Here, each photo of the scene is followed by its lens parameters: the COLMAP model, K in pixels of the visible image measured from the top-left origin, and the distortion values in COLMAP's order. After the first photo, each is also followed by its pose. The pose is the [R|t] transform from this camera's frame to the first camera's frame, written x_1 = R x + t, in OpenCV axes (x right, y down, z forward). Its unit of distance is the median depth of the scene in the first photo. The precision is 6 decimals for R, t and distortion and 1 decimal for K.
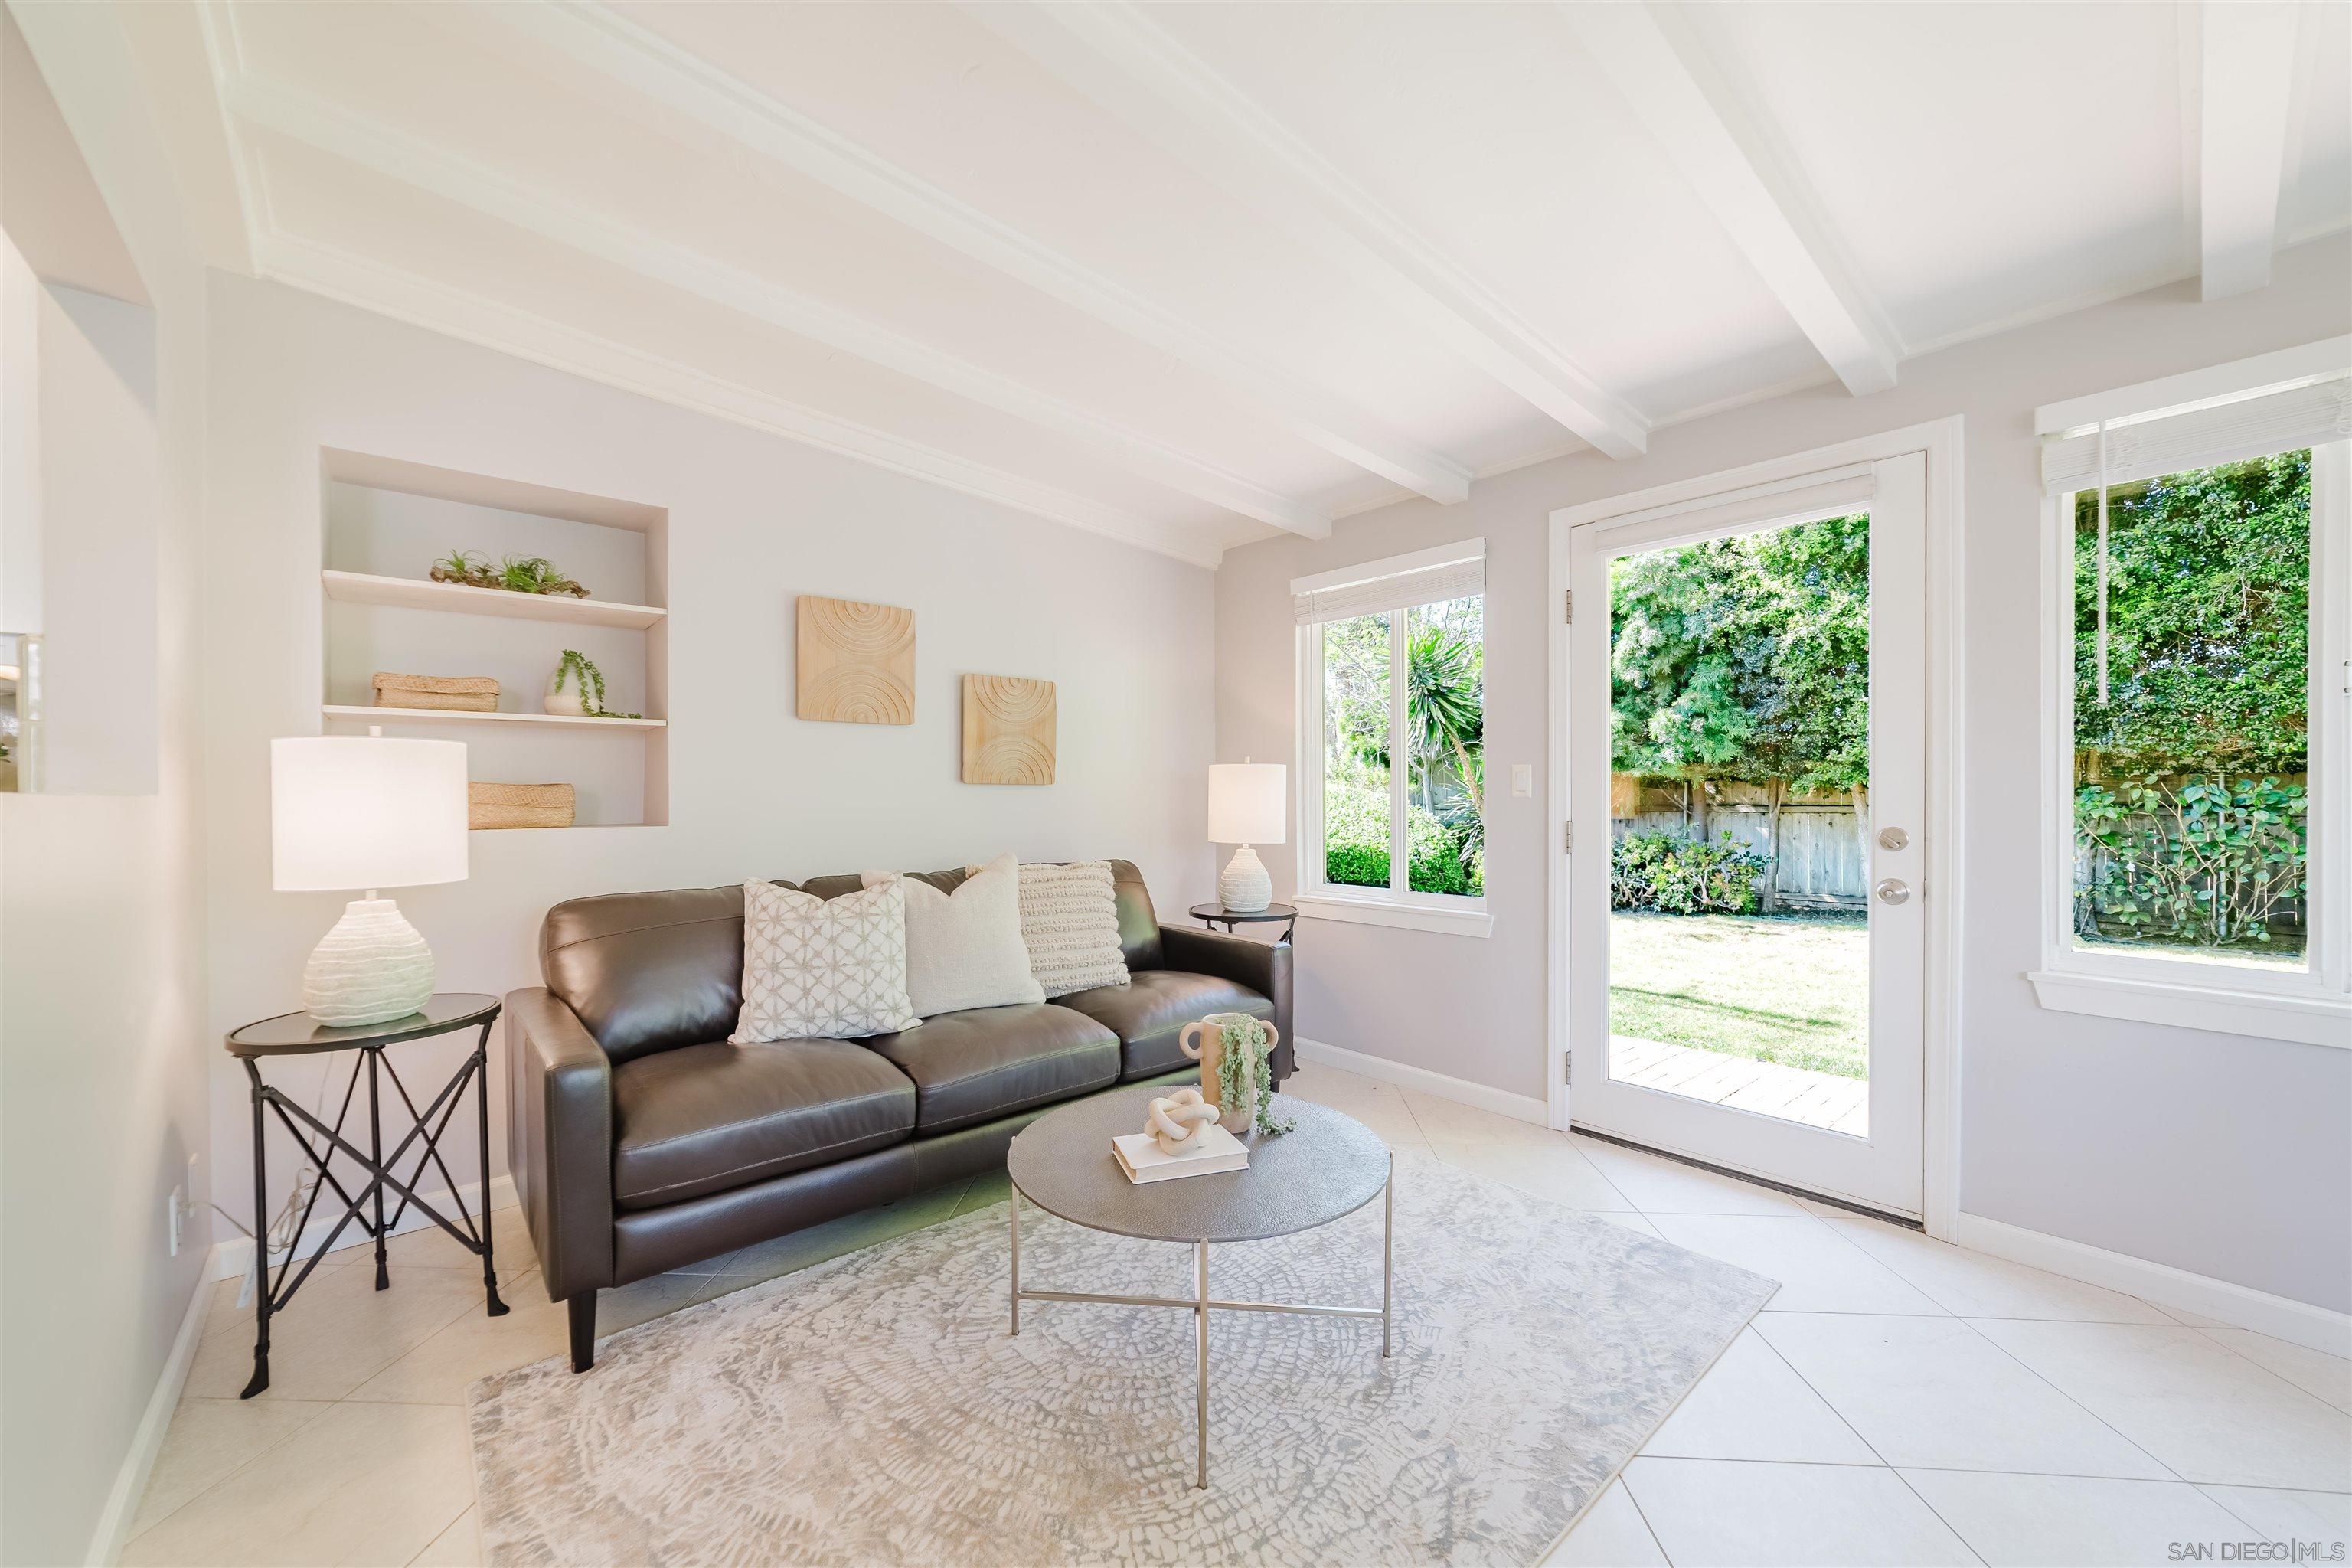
lens RADIAL K [[905.4, 0, 1169.0], [0, 905.4, 796.5], [0, 0, 1]] dist [-0.018871, 0.007281]
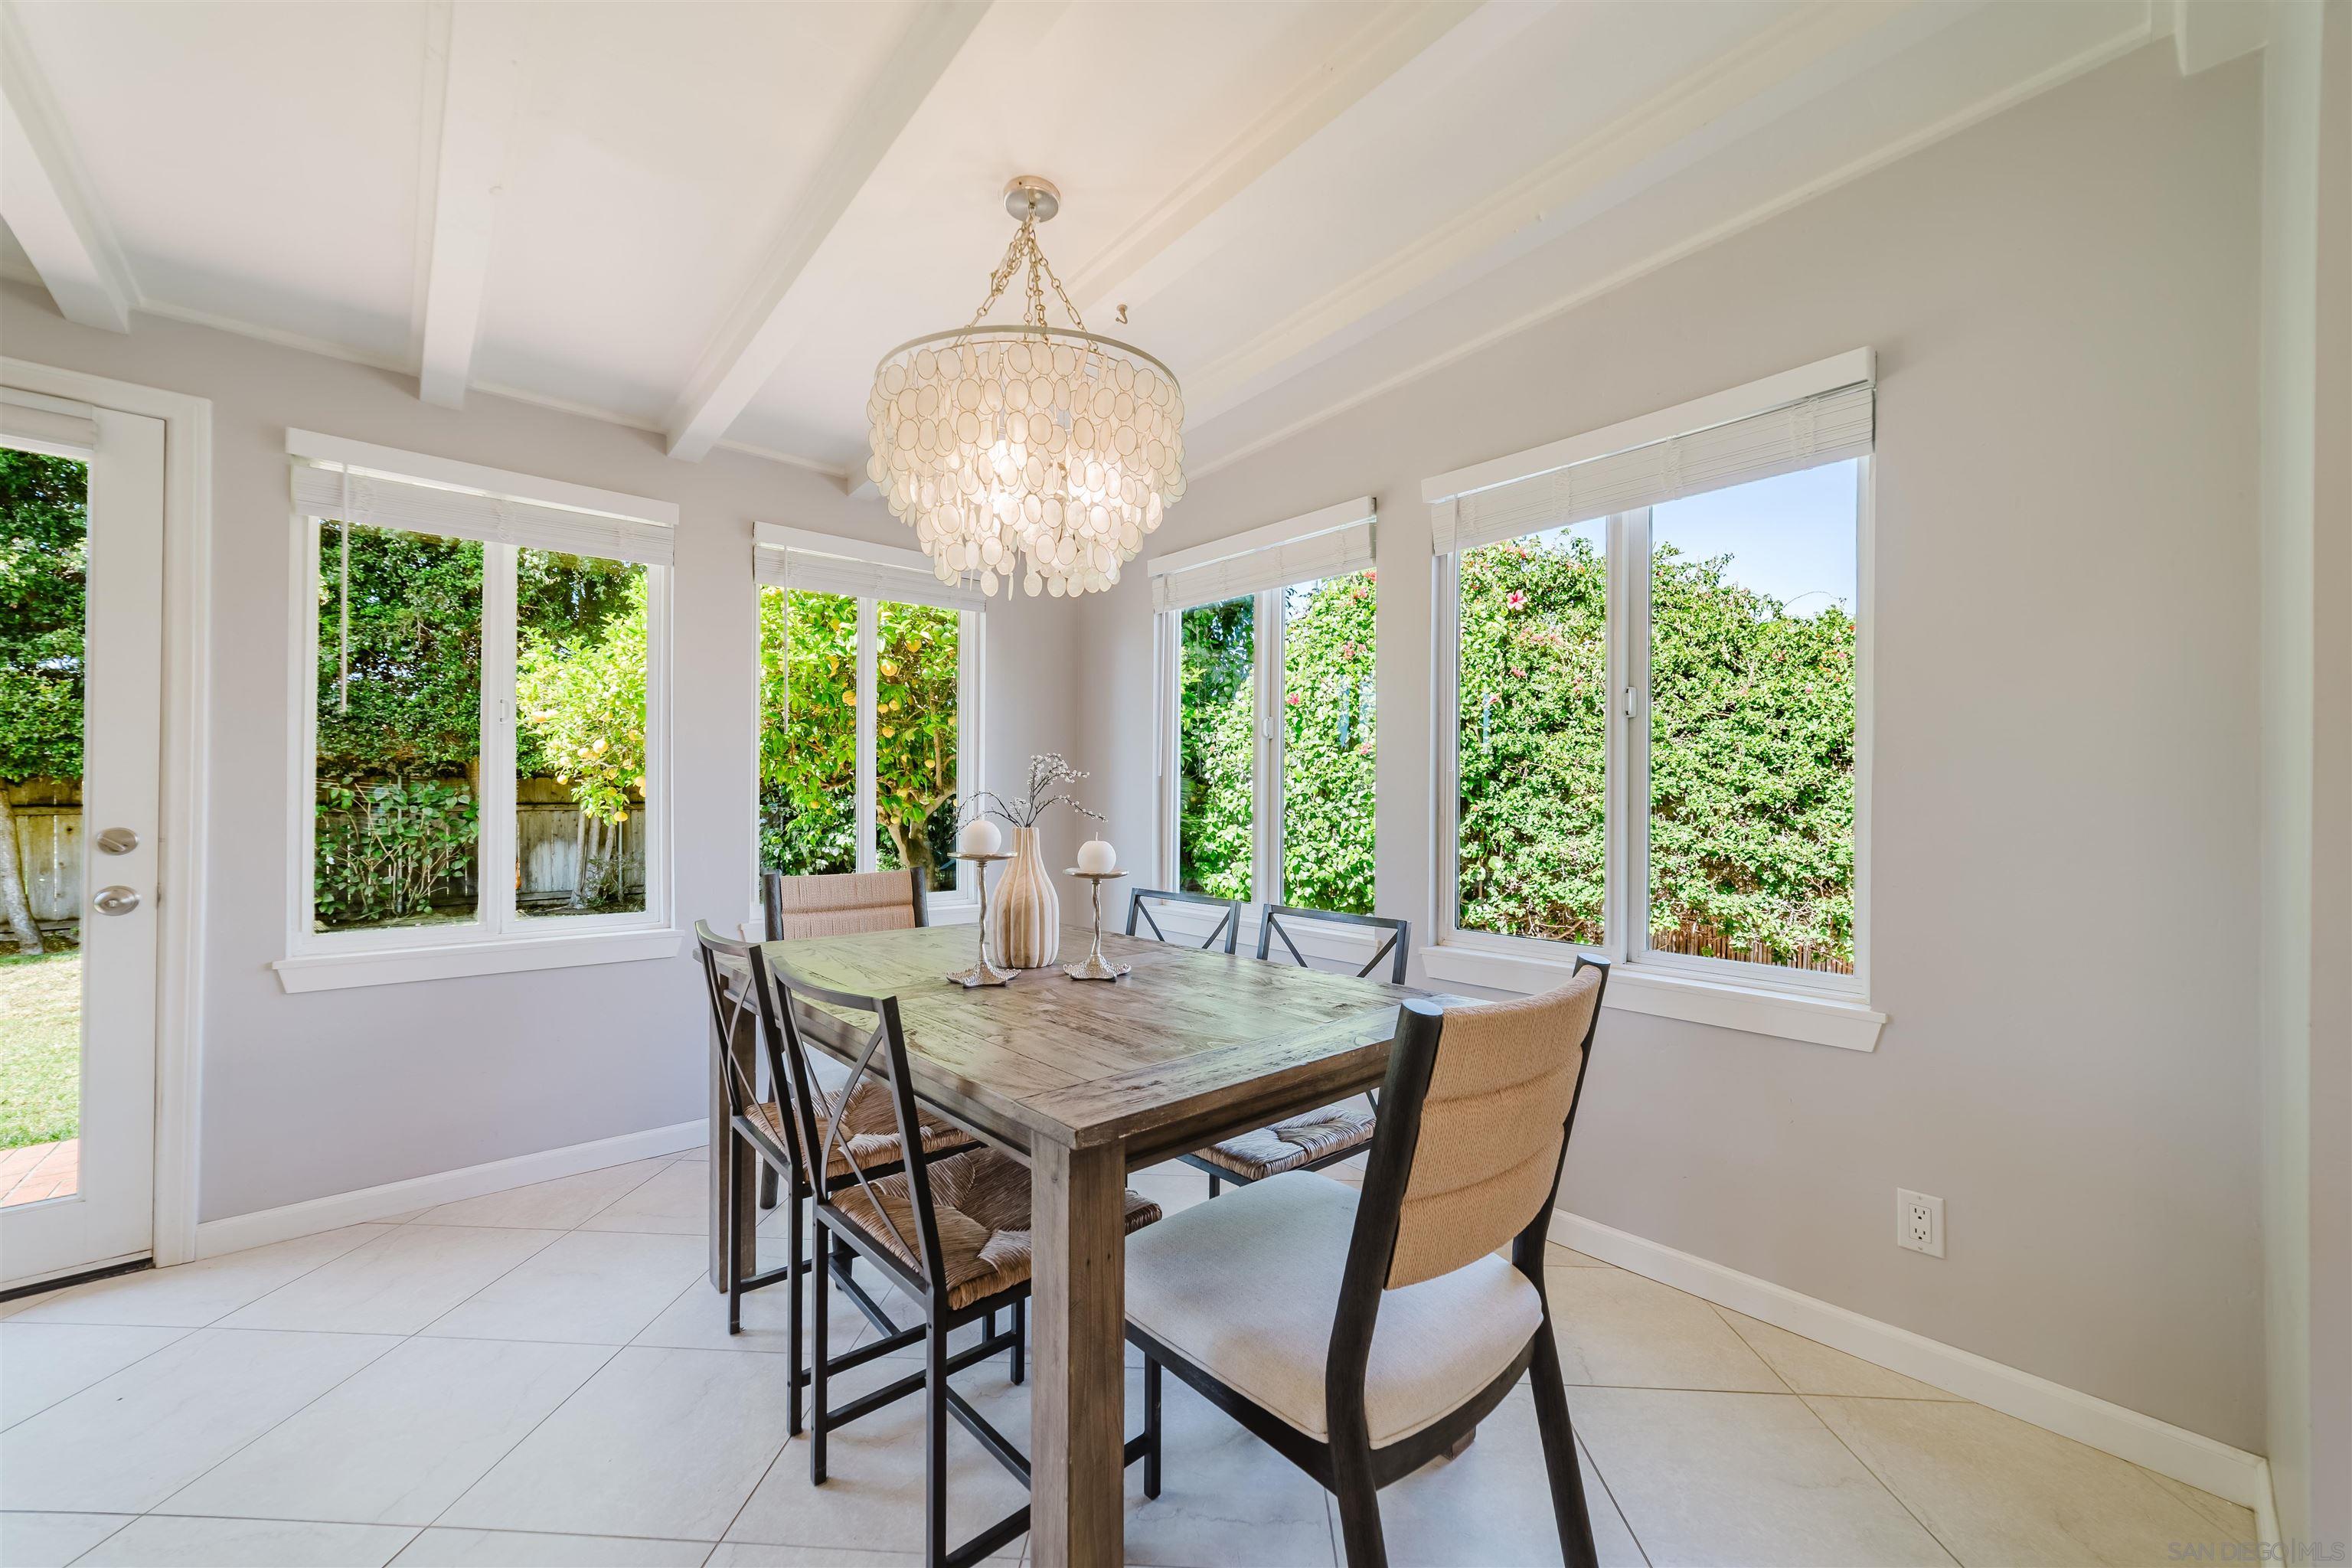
lens RADIAL K [[905.4, 0, 1175.0], [0, 905.4, 795.0], [0, 0, 1]] dist [-0.018871, 0.007281]
pose [[-0.014355, 0.004344, 0.999888, -0.070637], [-0.003652, 0.999984, -0.004397, 0.001175], [-0.999890, -0.003715, -0.014339, -0.025823]]
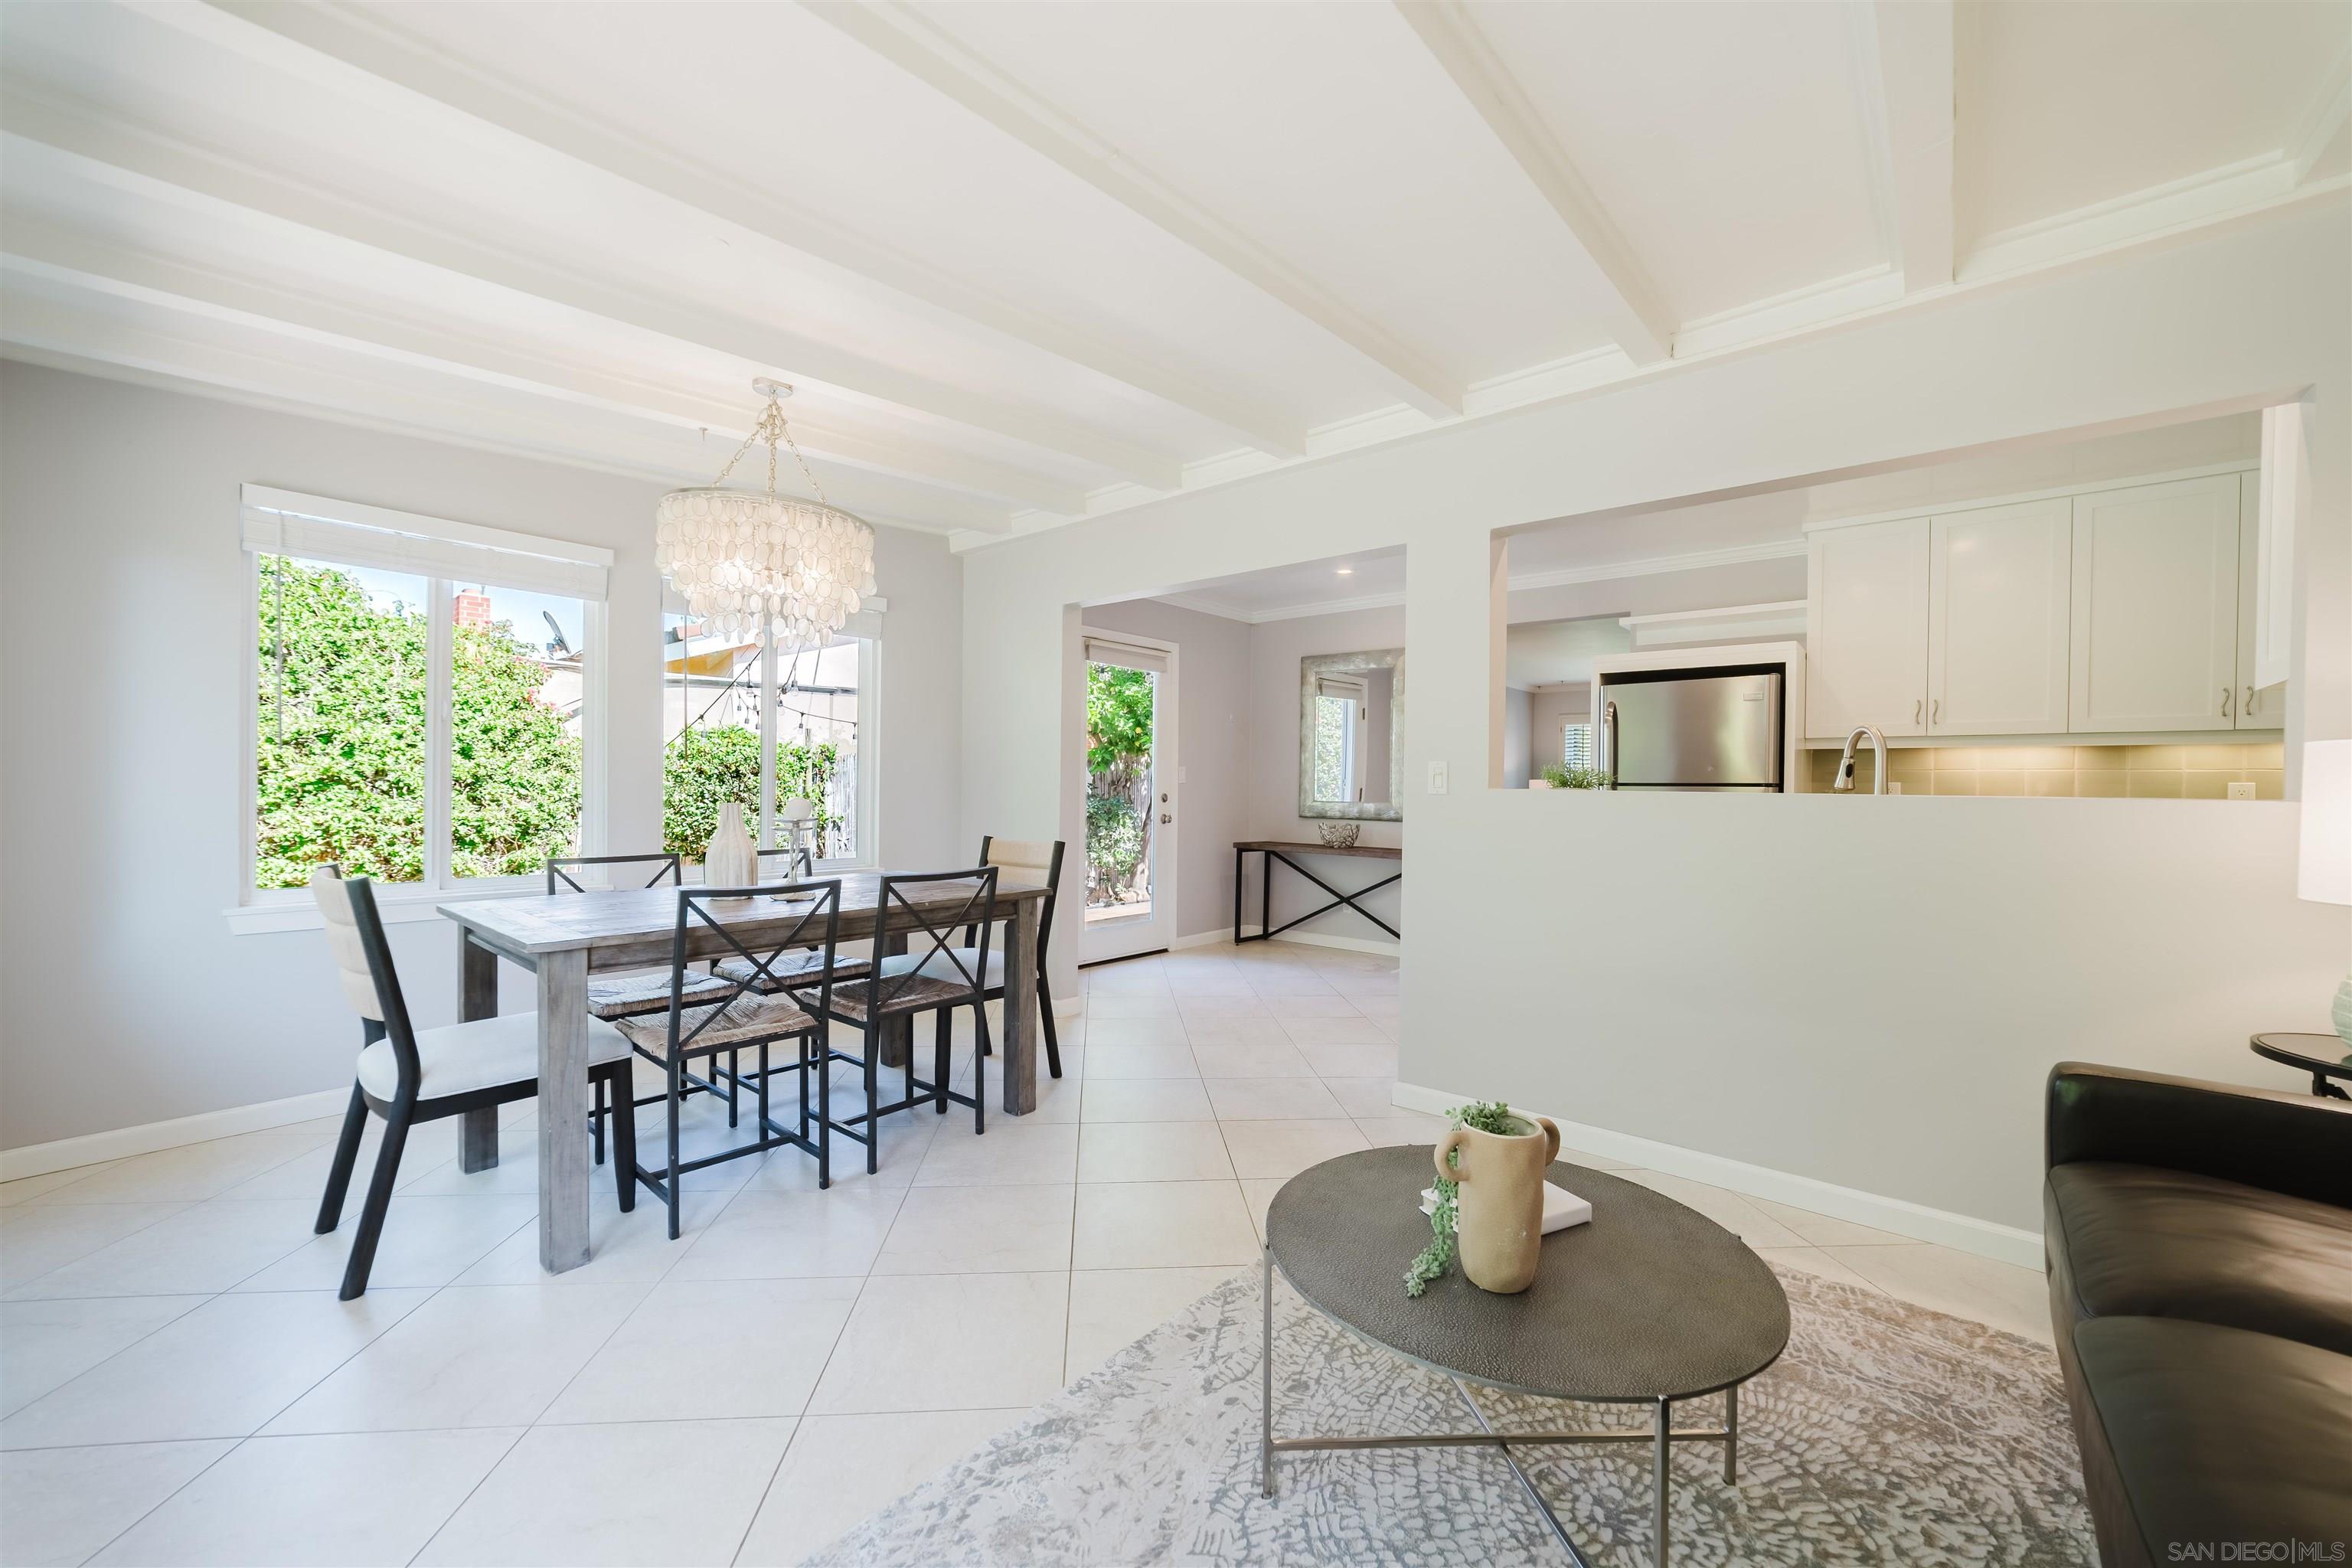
lens RADIAL K [[905.4, 0, 1172.6], [0, 905.4, 791.0], [0, 0, 1]] dist [-0.018871, 0.007281]
pose [[-0.989410, -0.009249, -0.144851, 0.250603], [-0.010274, 0.999927, 0.006331, -0.002332], [0.144781, 0.007752, -0.989433, 0.996239]]
